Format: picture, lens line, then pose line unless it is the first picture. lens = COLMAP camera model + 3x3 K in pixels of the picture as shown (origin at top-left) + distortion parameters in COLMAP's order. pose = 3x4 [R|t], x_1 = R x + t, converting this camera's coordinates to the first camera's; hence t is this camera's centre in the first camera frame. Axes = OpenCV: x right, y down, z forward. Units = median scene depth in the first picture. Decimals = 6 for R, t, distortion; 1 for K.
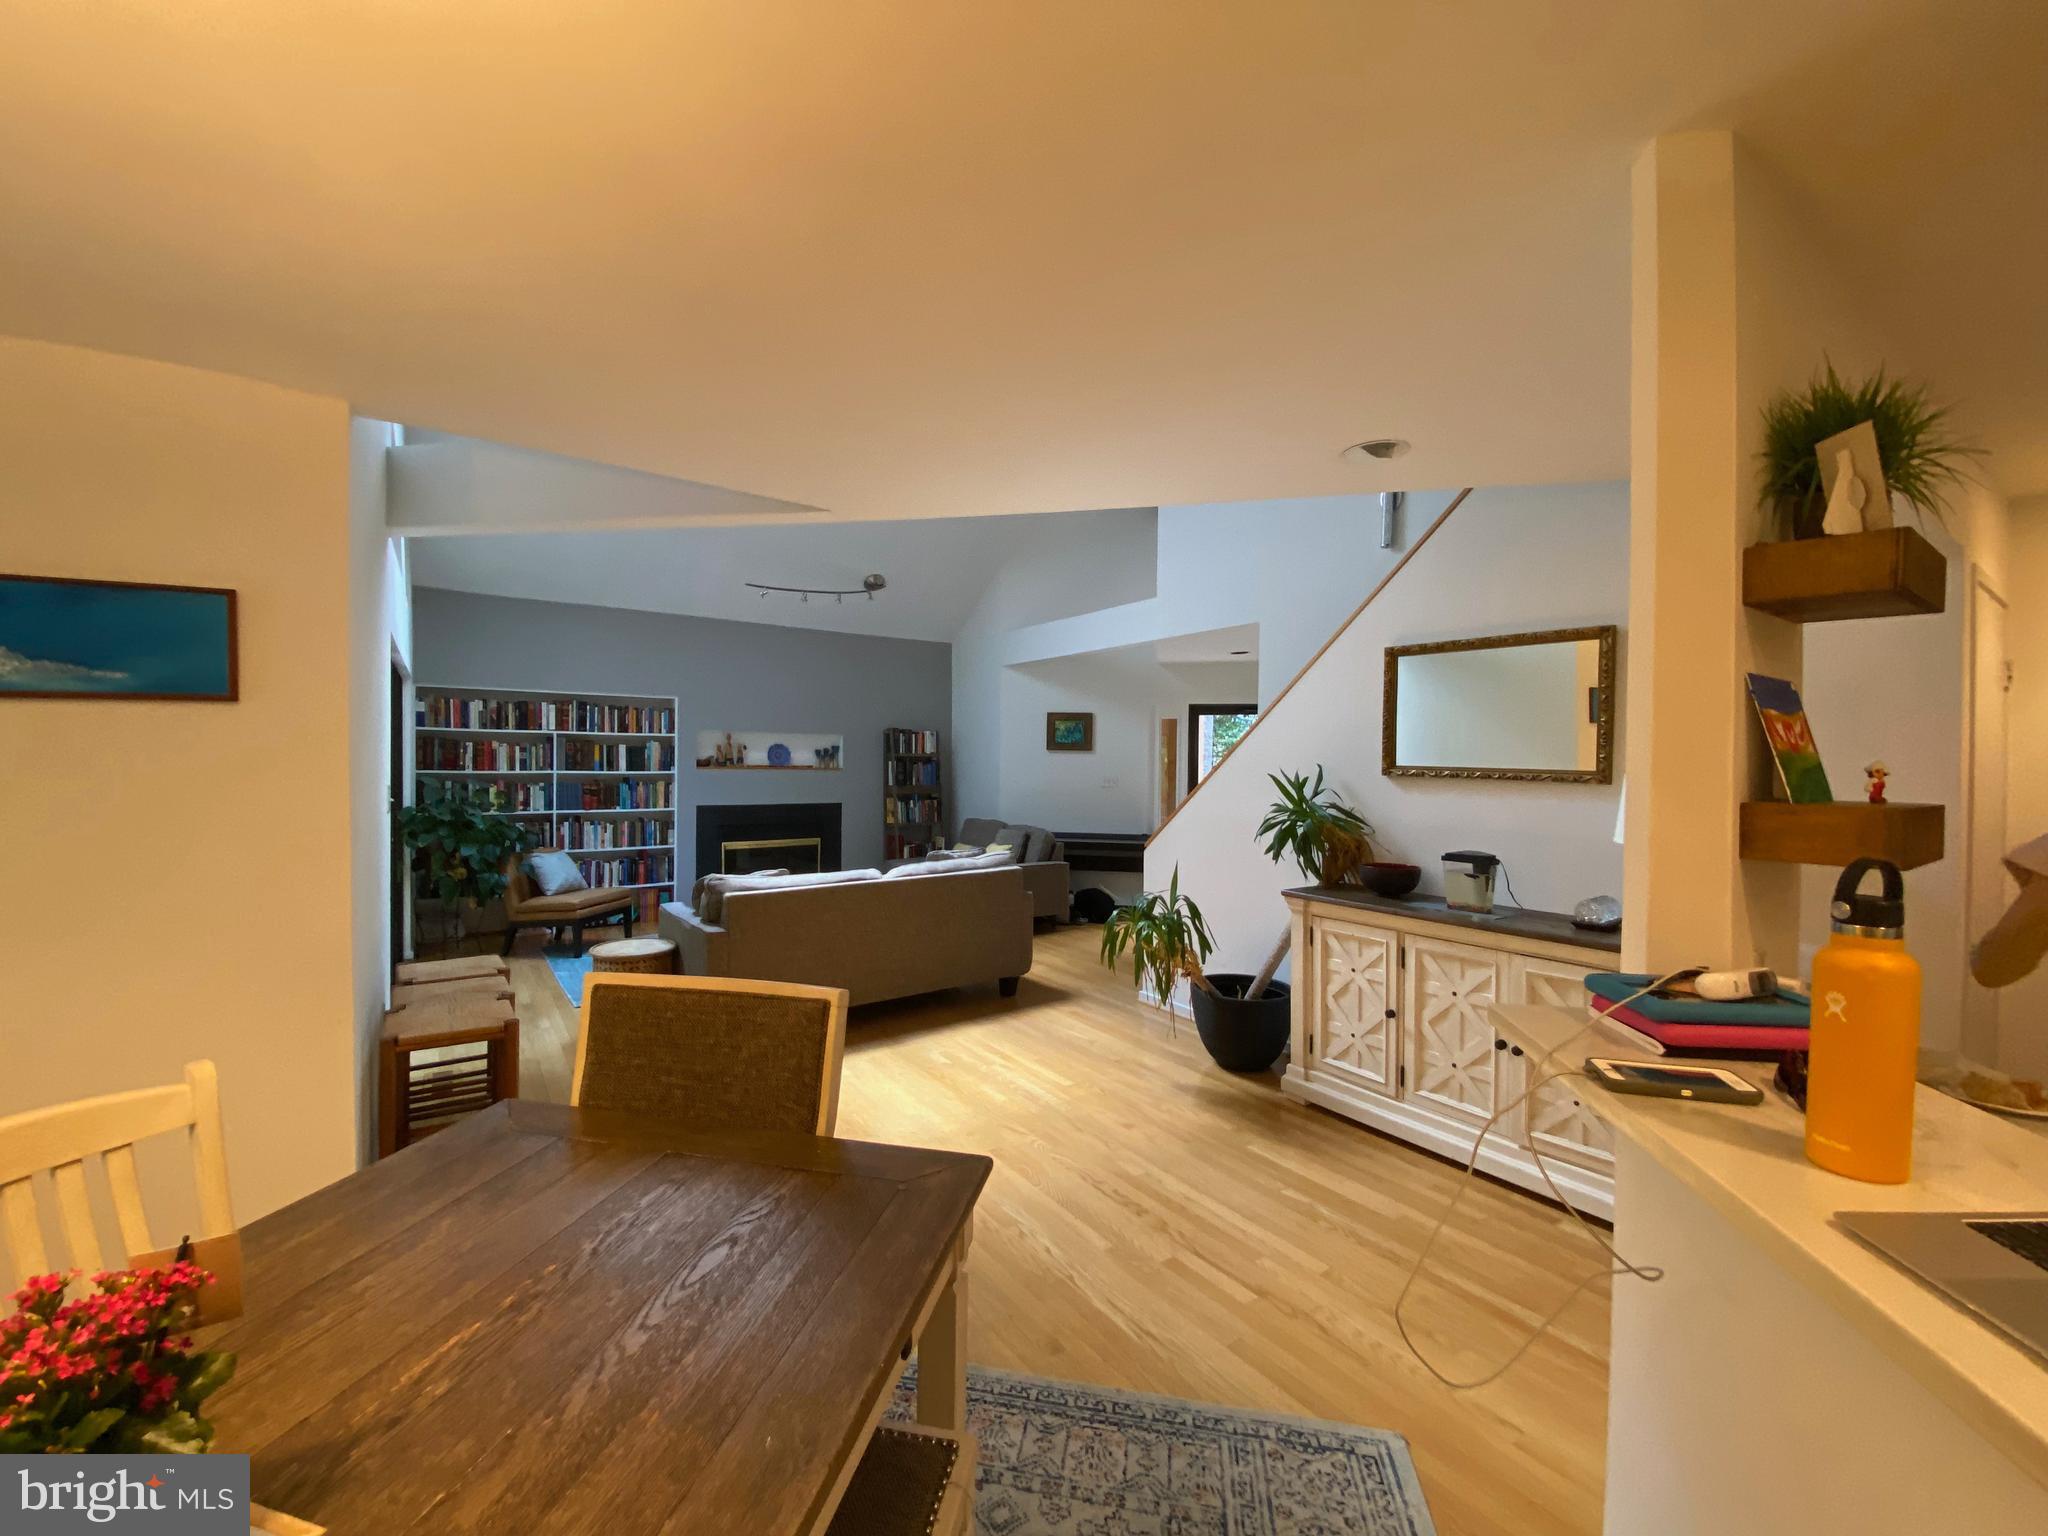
lens RADIAL K [[806.6, 0, 1022.7], [0, 806.6, 778.4], [0, 0, 1]] dist [0.017219, -0.020321]
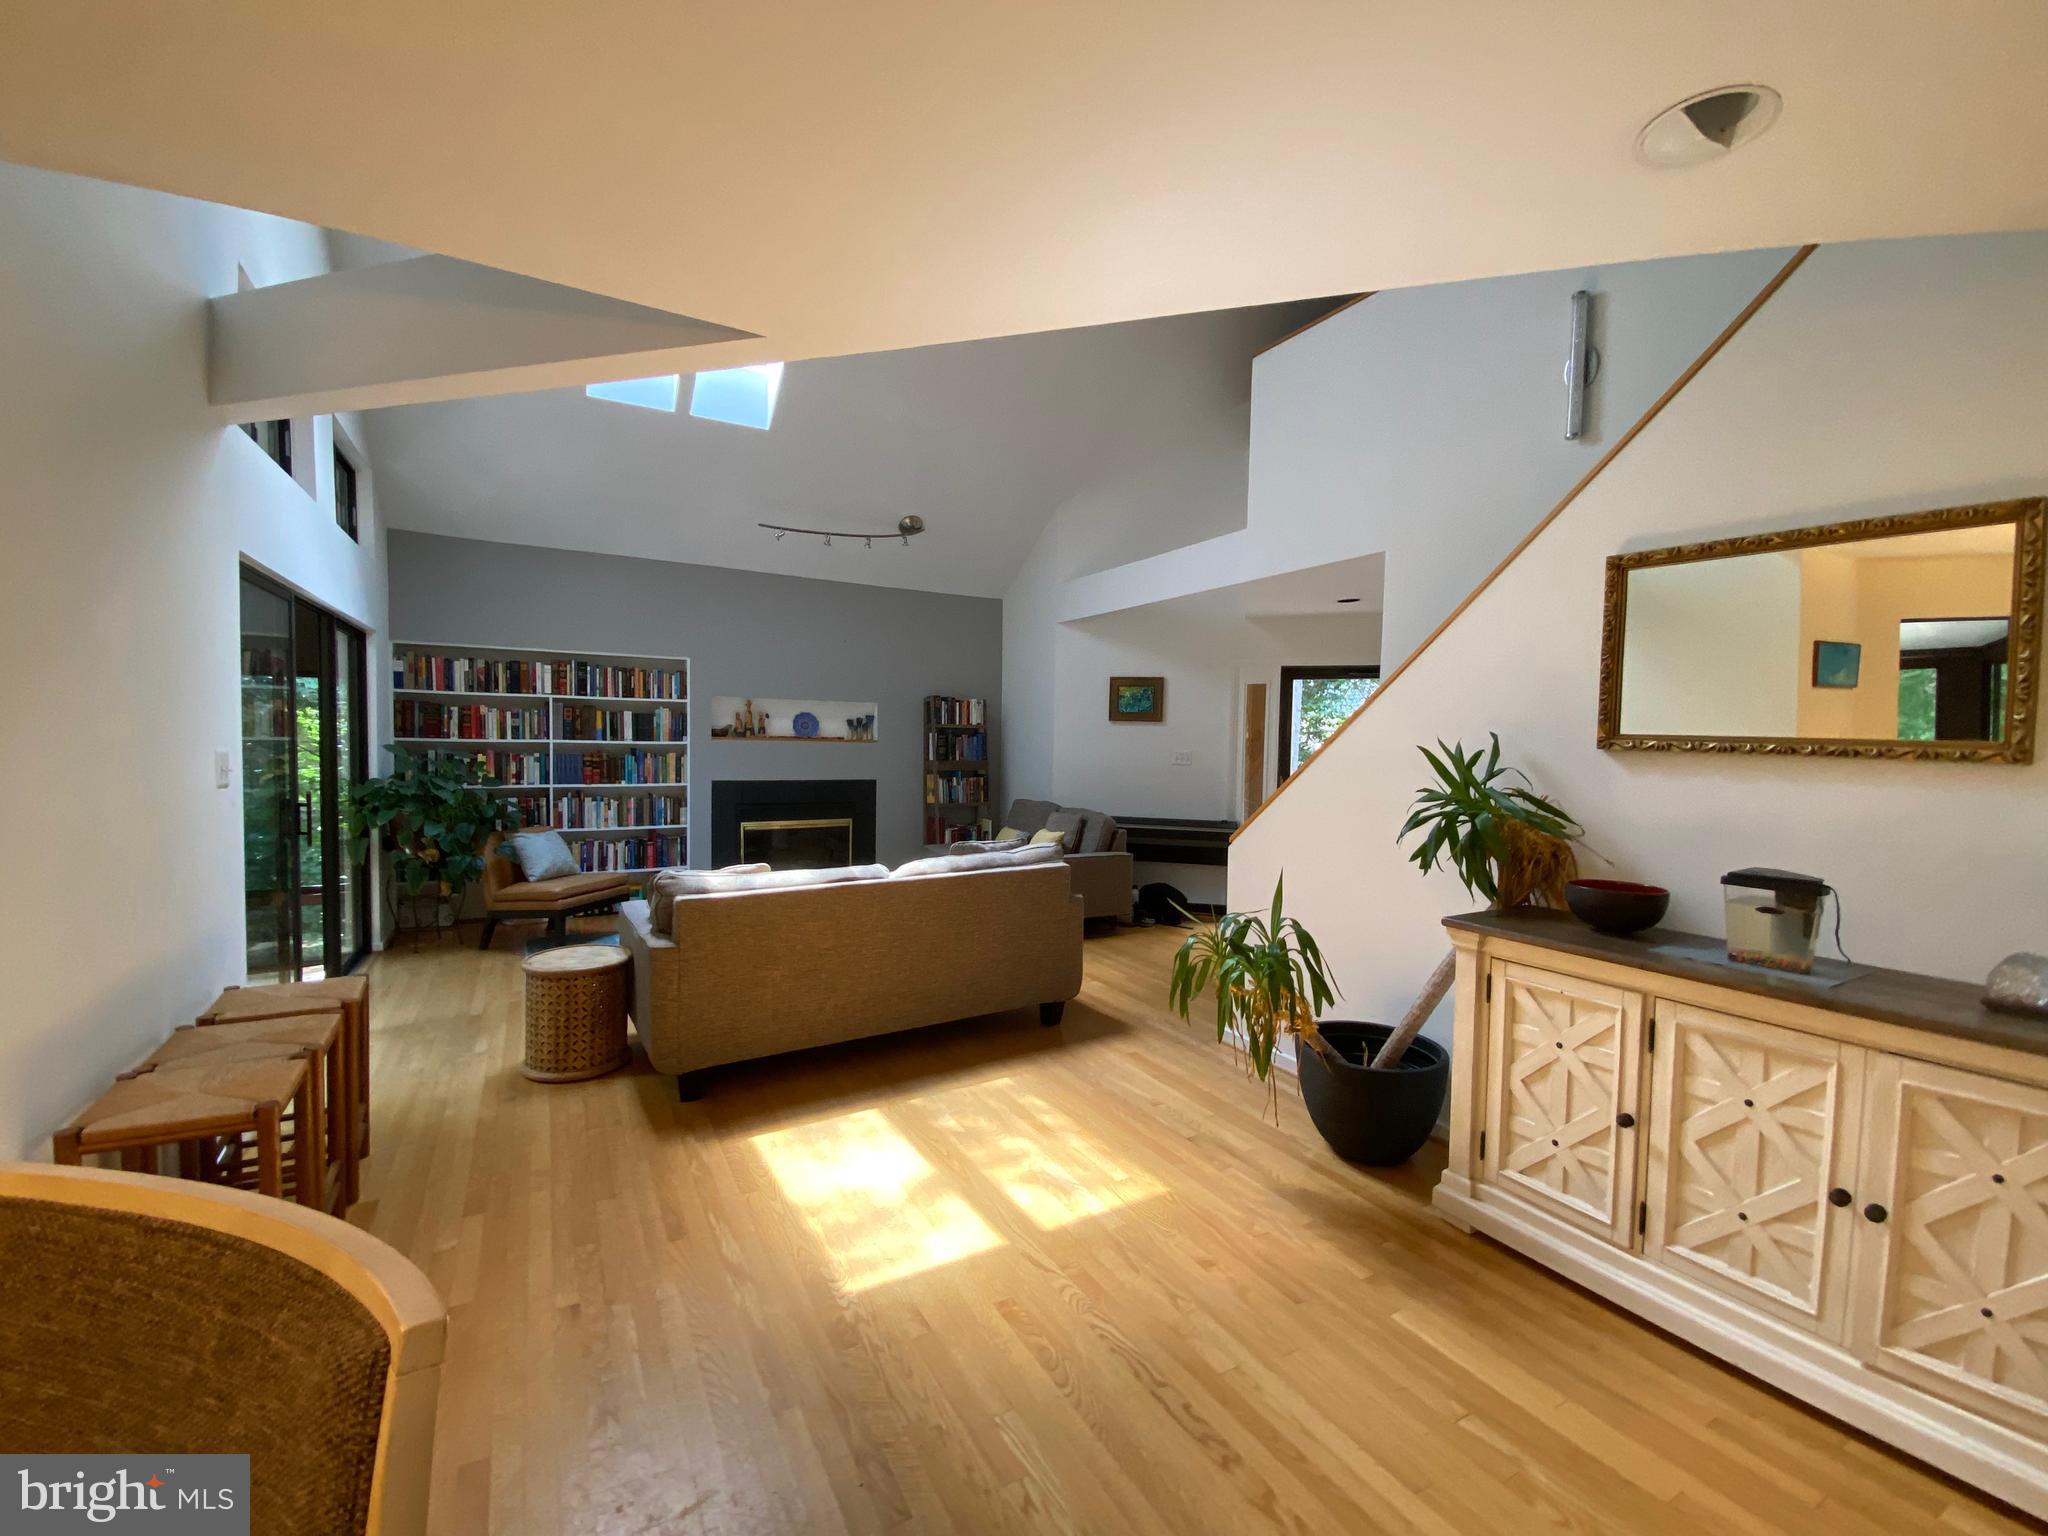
lens RADIAL K [[806.6, 0, 1022.7], [0, 806.6, 778.4], [0, 0, 1]] dist [0.017219, -0.020321]
pose [[0.996221, 0.011412, -0.086100, 0.016184], [-0.009010, 0.999561, 0.028236, 0.003520], [0.086385, -0.027354, 0.995886, 0.169850]]
